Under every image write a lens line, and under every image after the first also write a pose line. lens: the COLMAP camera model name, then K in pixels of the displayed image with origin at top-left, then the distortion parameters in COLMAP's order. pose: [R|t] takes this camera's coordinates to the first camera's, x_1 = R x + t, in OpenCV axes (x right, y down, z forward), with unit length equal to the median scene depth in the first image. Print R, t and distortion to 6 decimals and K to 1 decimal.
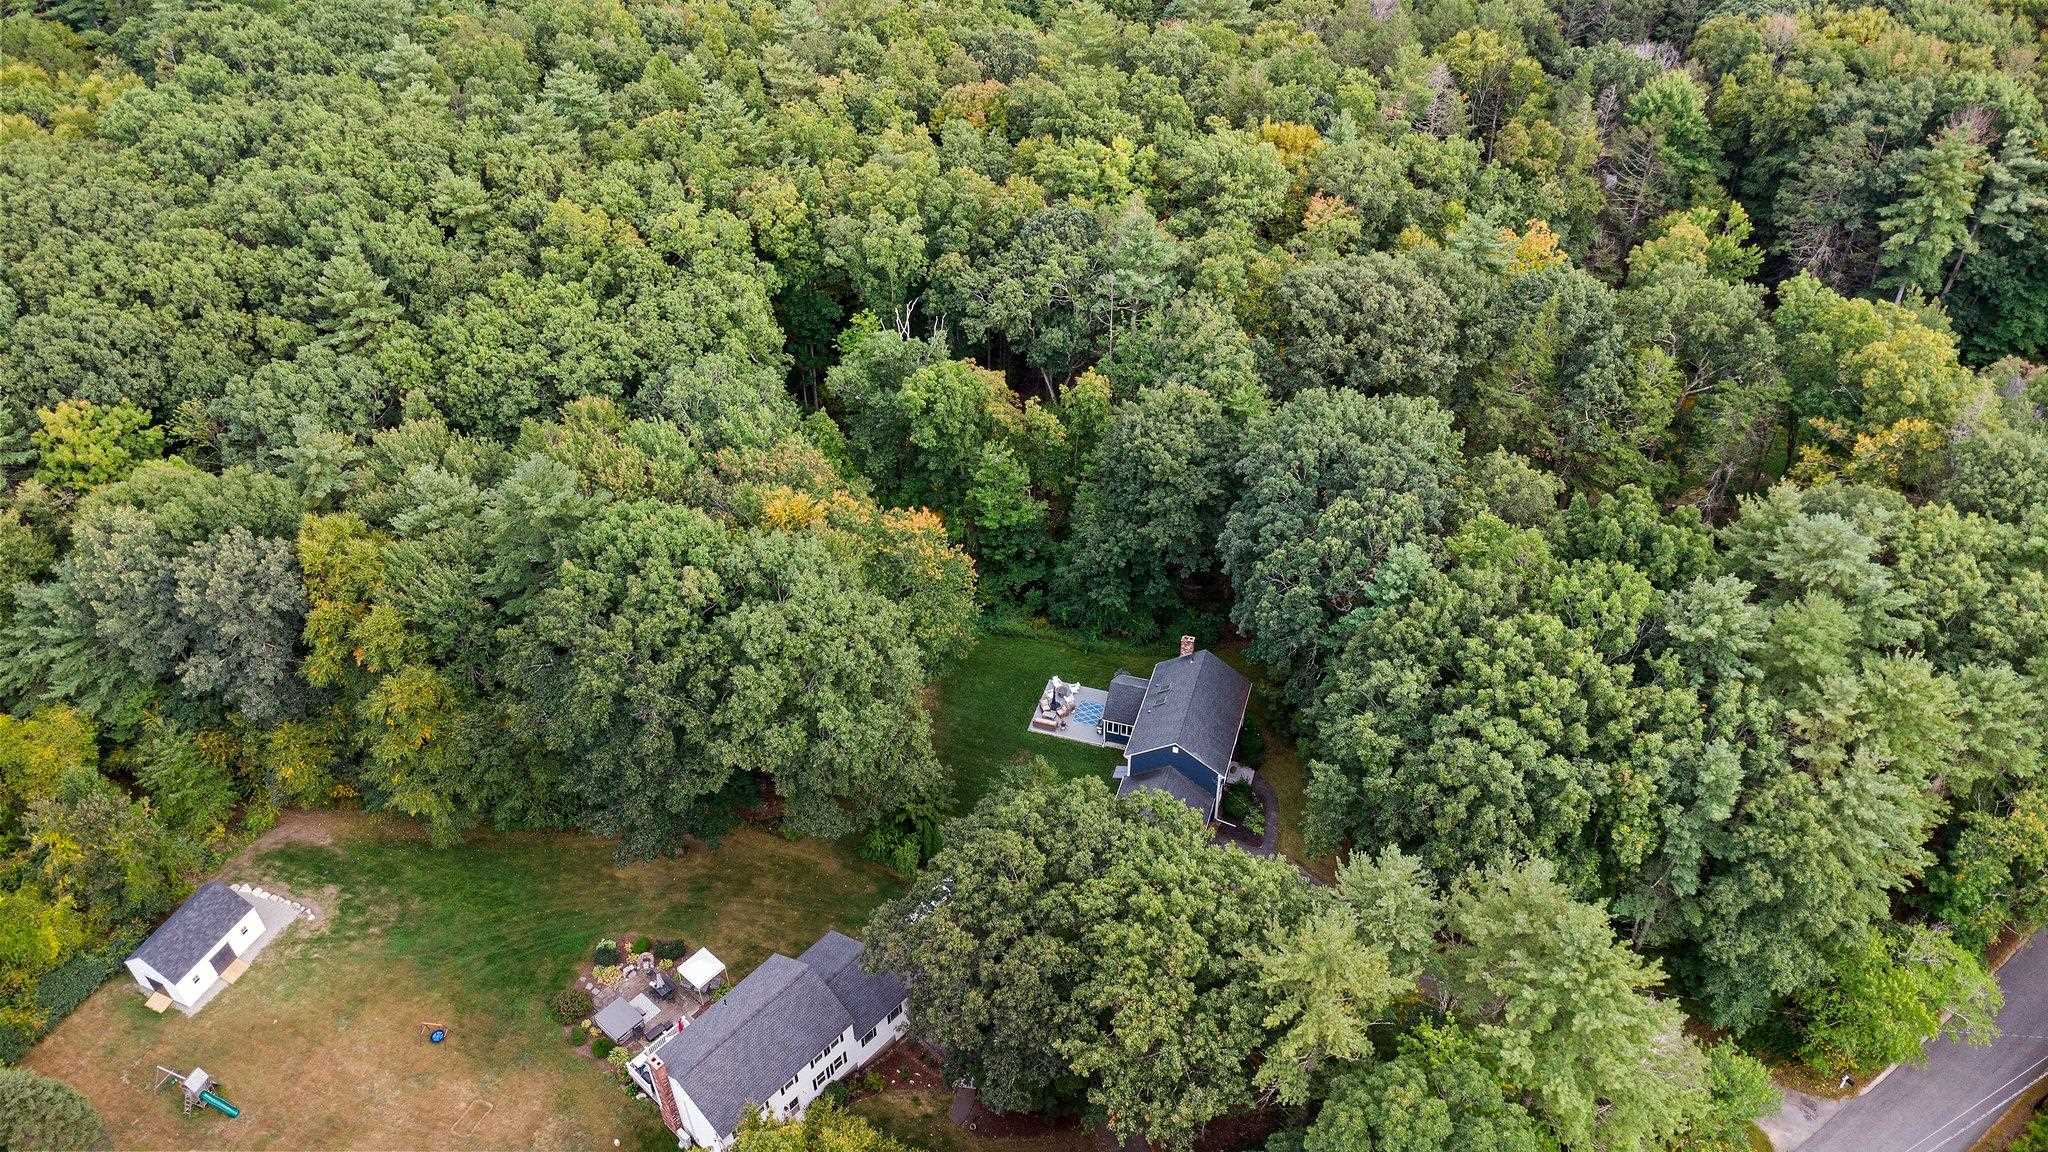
lens RADIAL K [[1499.6, 0, 1017.4], [0, 1499.6, 588.2], [0, 0, 1]] dist [0.027597, -0.024403]
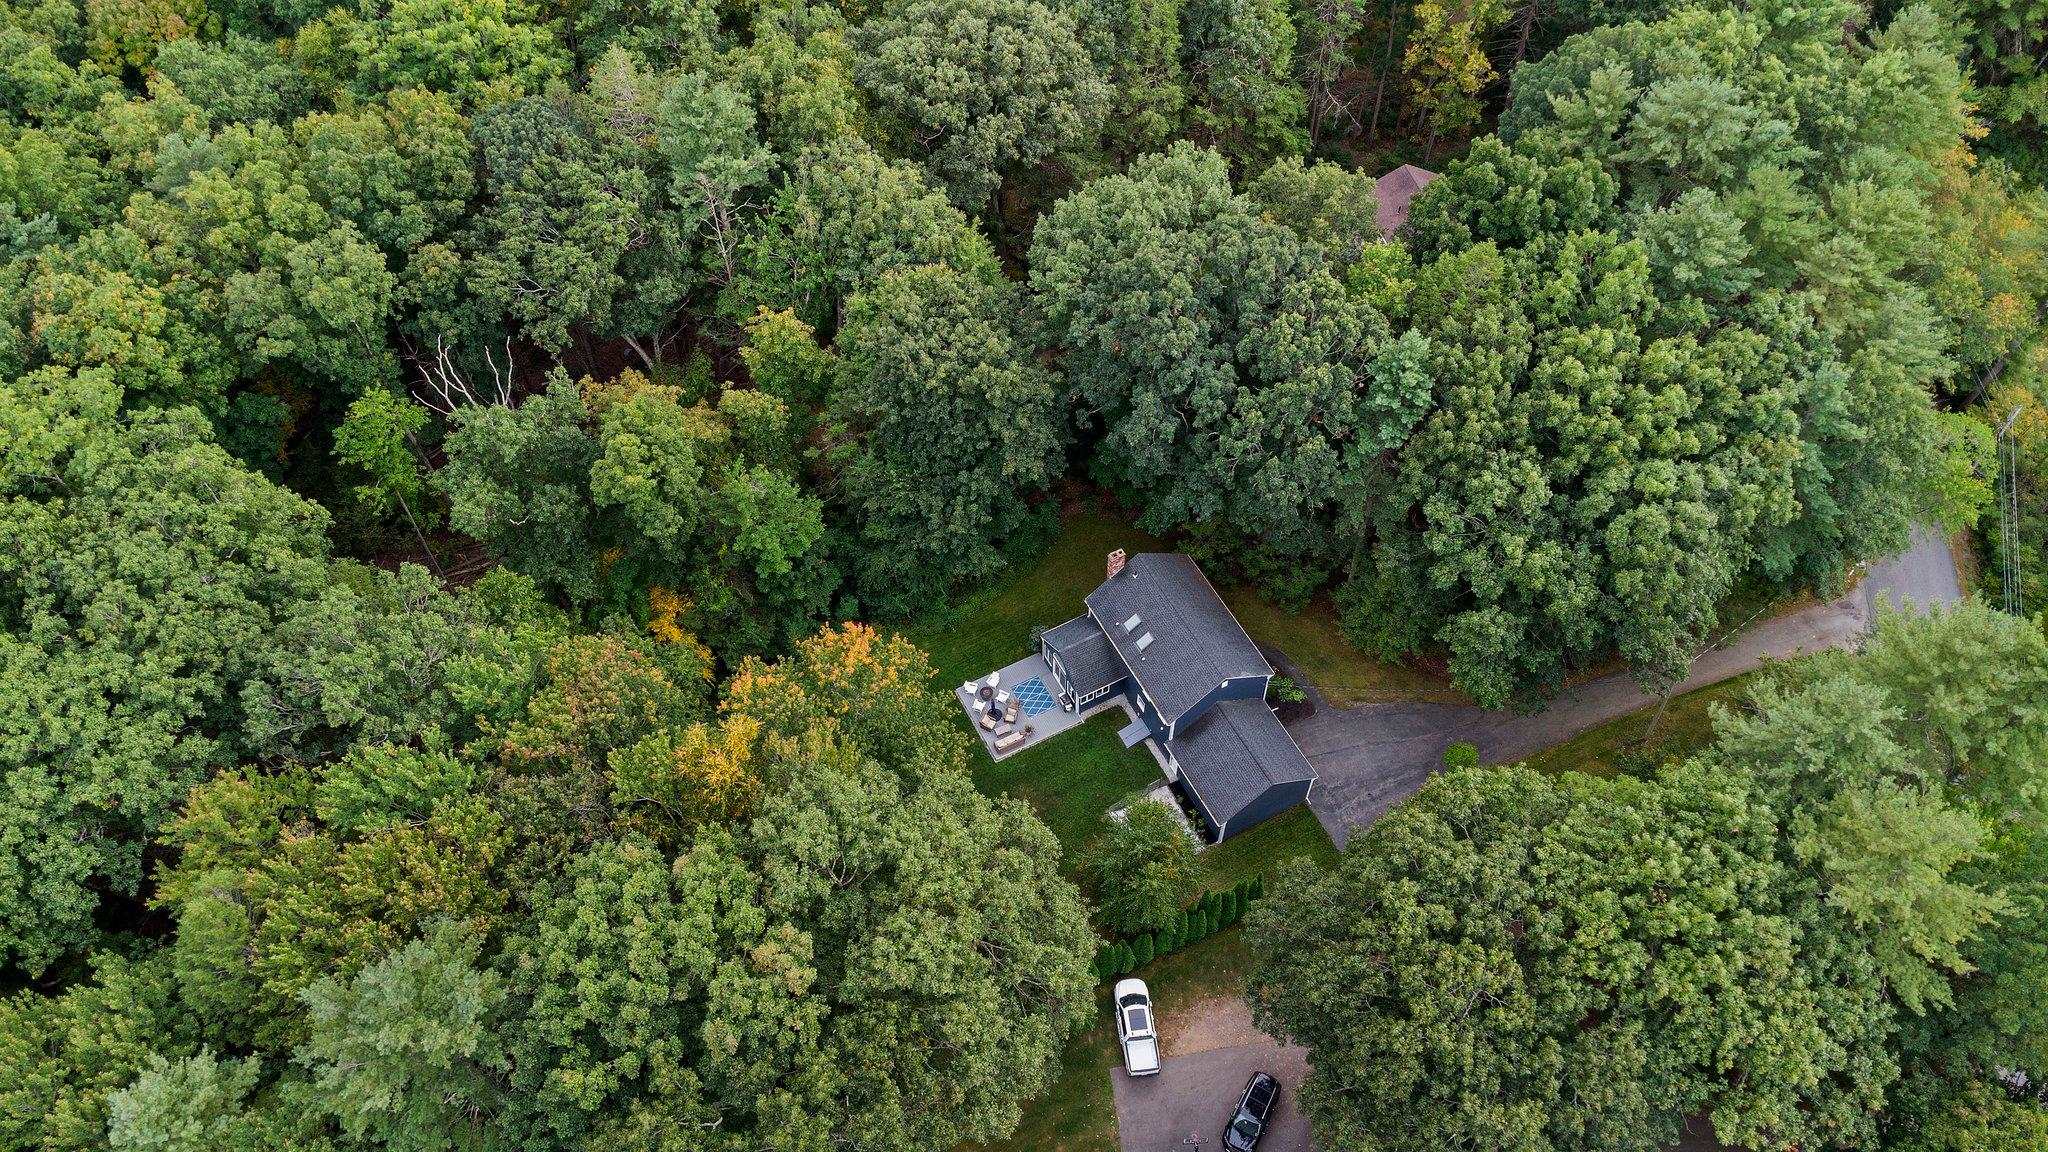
lens RADIAL K [[1499.6, 0, 1036.9], [0, 1499.6, 566.4], [0, 0, 1]] dist [0.027597, -0.024403]
pose [[0.705498, -0.568782, 0.422801, -0.245014], [0.460257, 0.821358, 0.336950, -0.237251], [-0.538922, -0.043120, 0.841252, 0.330387]]
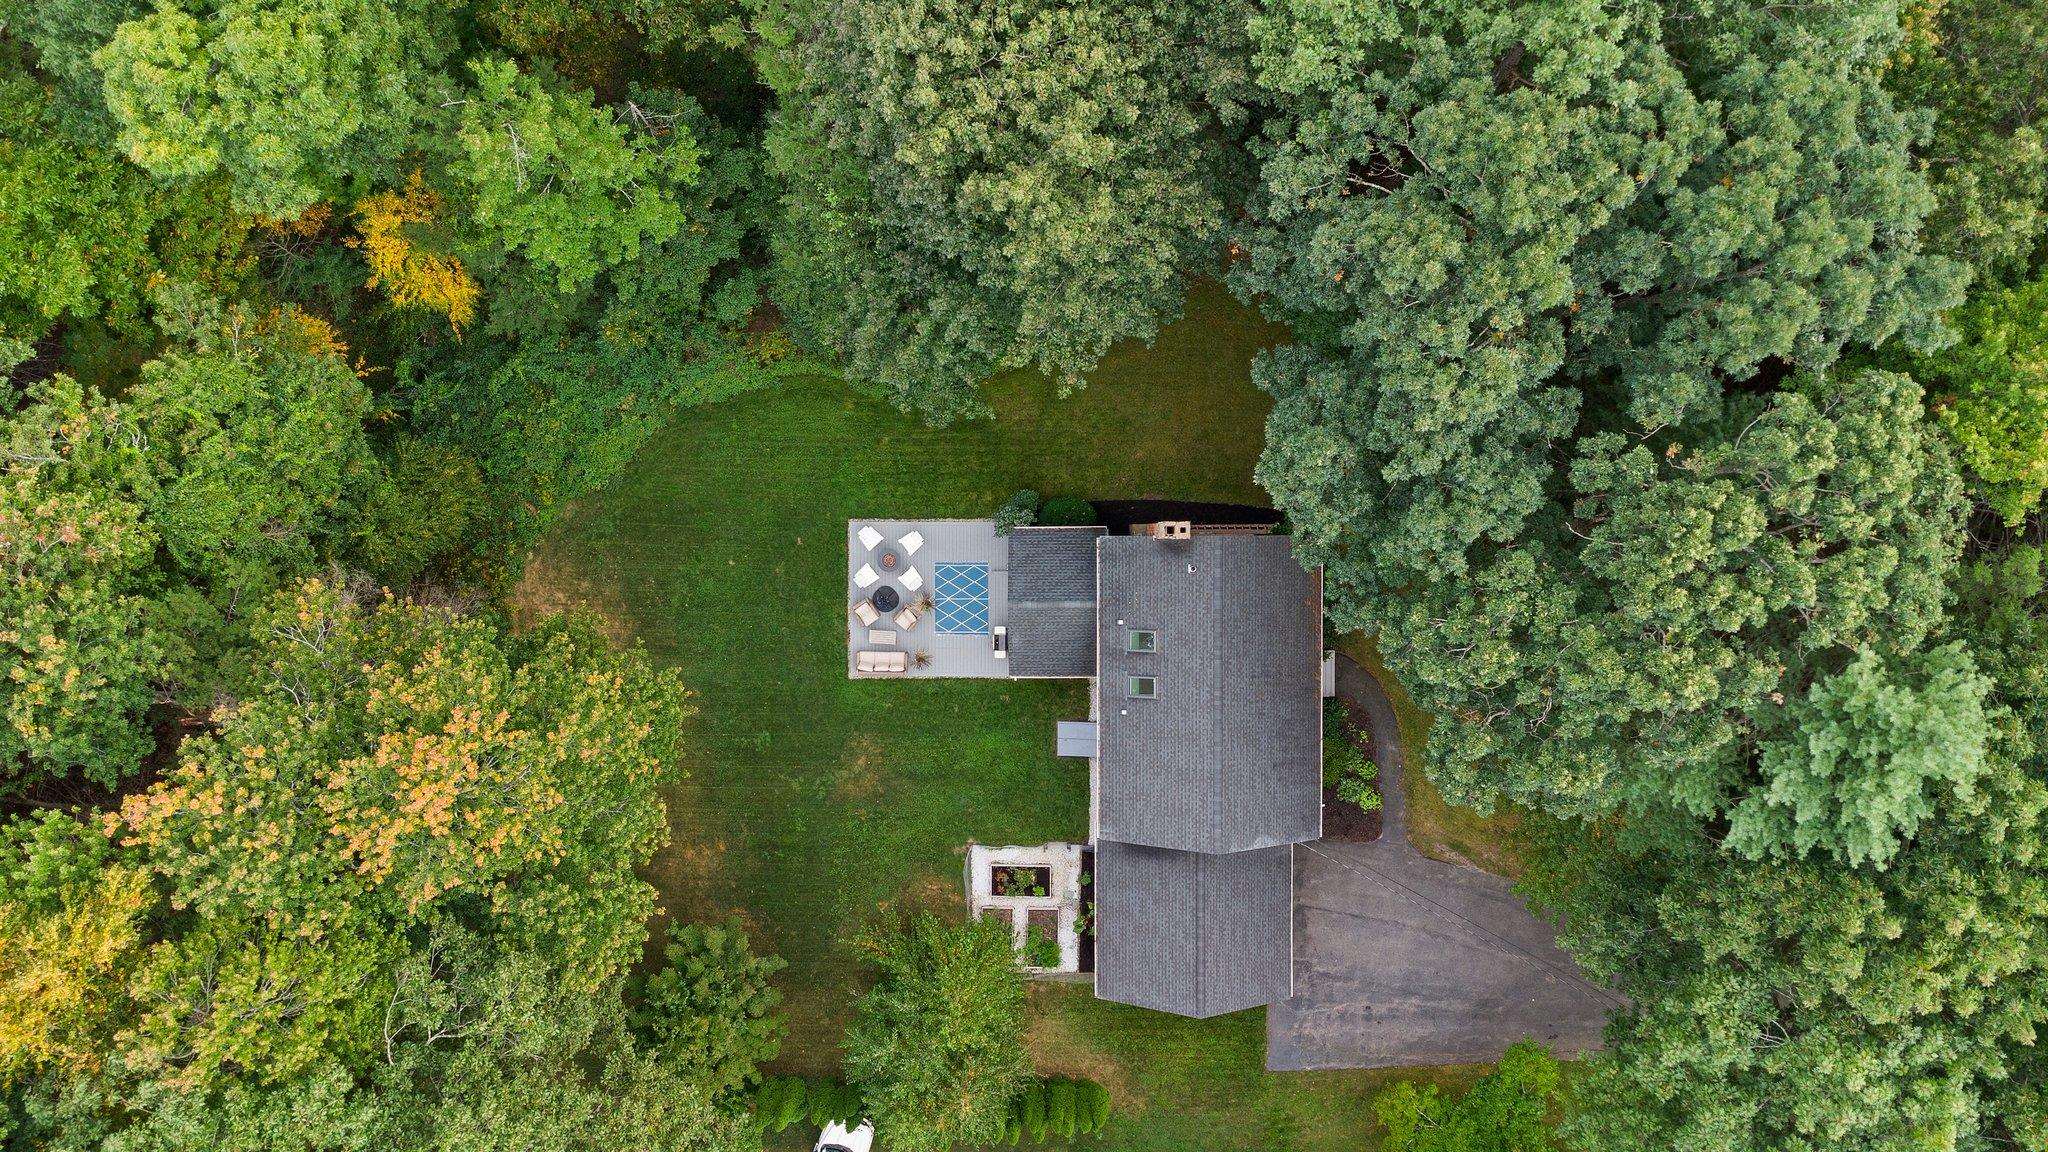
lens RADIAL K [[1499.6, 0, 1024.9], [0, 1499.6, 566.3], [0, 0, 1]] dist [0.027597, -0.024403]
pose [[0.953541, -0.301254, 0.002494, 0.066993], [0.191358, 0.612047, 0.767320, -0.269590], [-0.232685, -0.731194, 0.641259, 0.699134]]
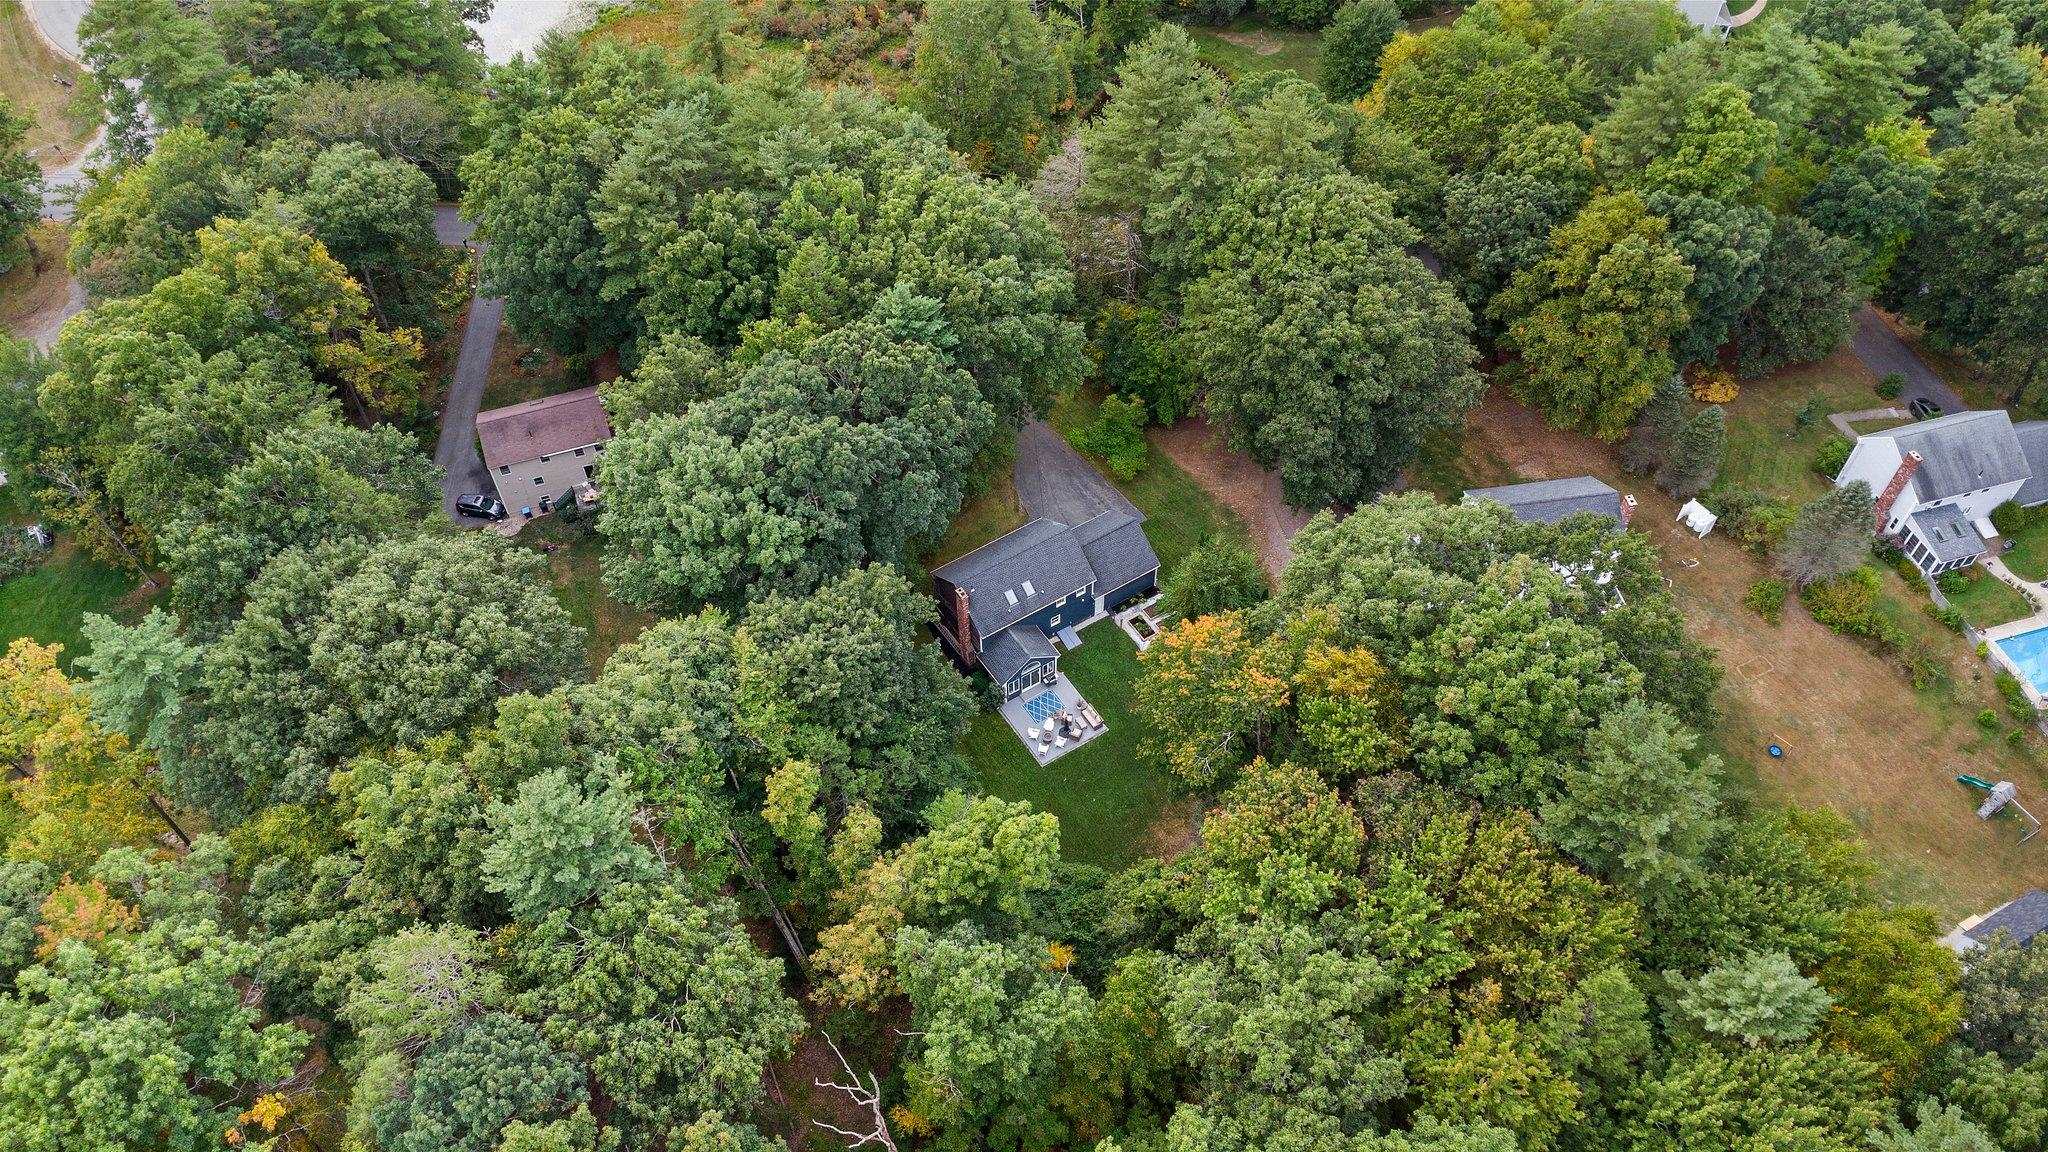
lens RADIAL K [[1499.6, 0, 1025.0], [0, 1499.6, 574.1], [0, 0, 1]] dist [0.027597, -0.024403]
pose [[-0.764336, -0.477751, 0.433063, -0.304419], [0.436376, 0.111205, 0.892866, -0.753977], [-0.474727, 0.871428, 0.123482, 0.809978]]
